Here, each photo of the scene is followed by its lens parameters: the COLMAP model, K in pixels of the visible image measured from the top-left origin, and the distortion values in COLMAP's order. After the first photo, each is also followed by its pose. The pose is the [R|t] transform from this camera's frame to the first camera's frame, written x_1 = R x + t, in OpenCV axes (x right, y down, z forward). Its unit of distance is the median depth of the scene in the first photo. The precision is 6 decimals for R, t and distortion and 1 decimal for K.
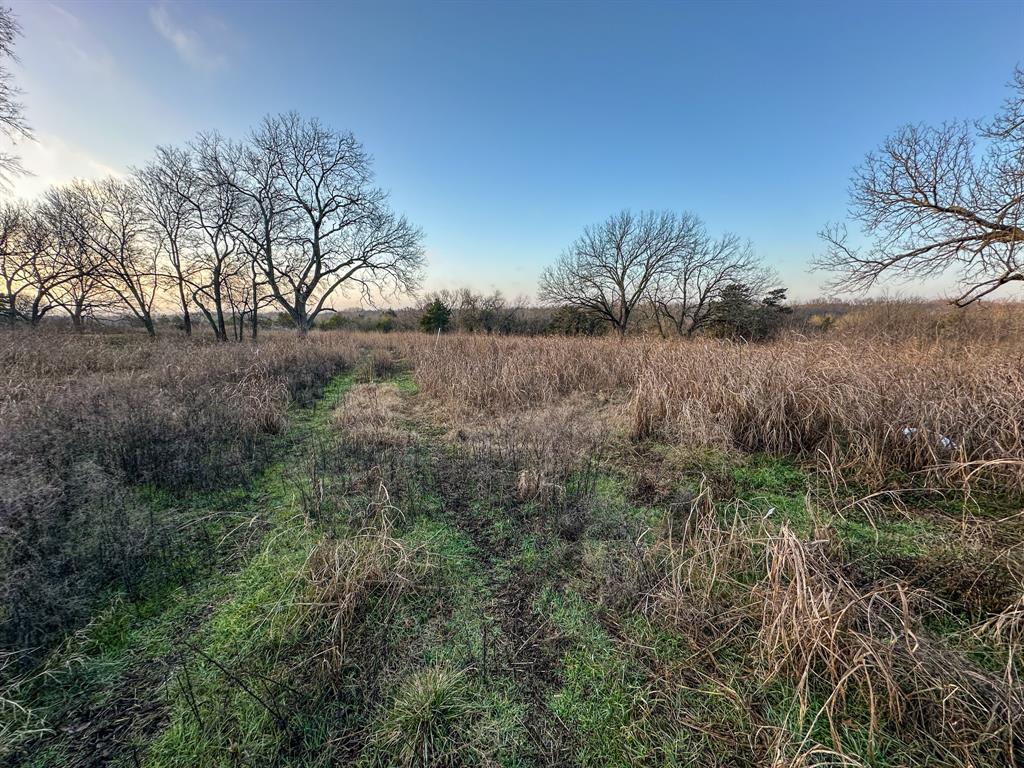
lens RADIAL K [[412.2, 0, 507.9], [0, 412.2, 385.7], [0, 0, 1]] dist [-0.000329, -0.000028]
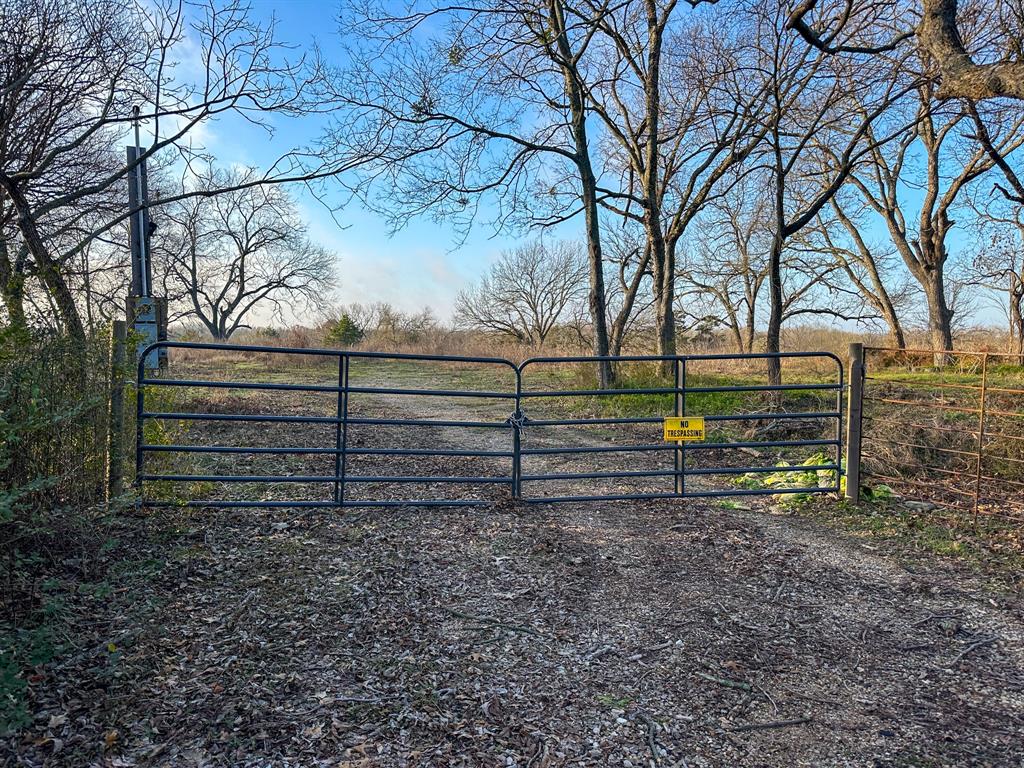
lens RADIAL K [[714.2, 0, 512.6], [0, 714.2, 383.8], [0, 0, 1]] dist [0.002266, 0.000003]
pose [[0.997397, 0.023191, 0.068273, 0.129137], [-0.015298, 0.993371, -0.113931, 0.157552], [-0.070463, 0.112589, 0.991140, -0.834019]]
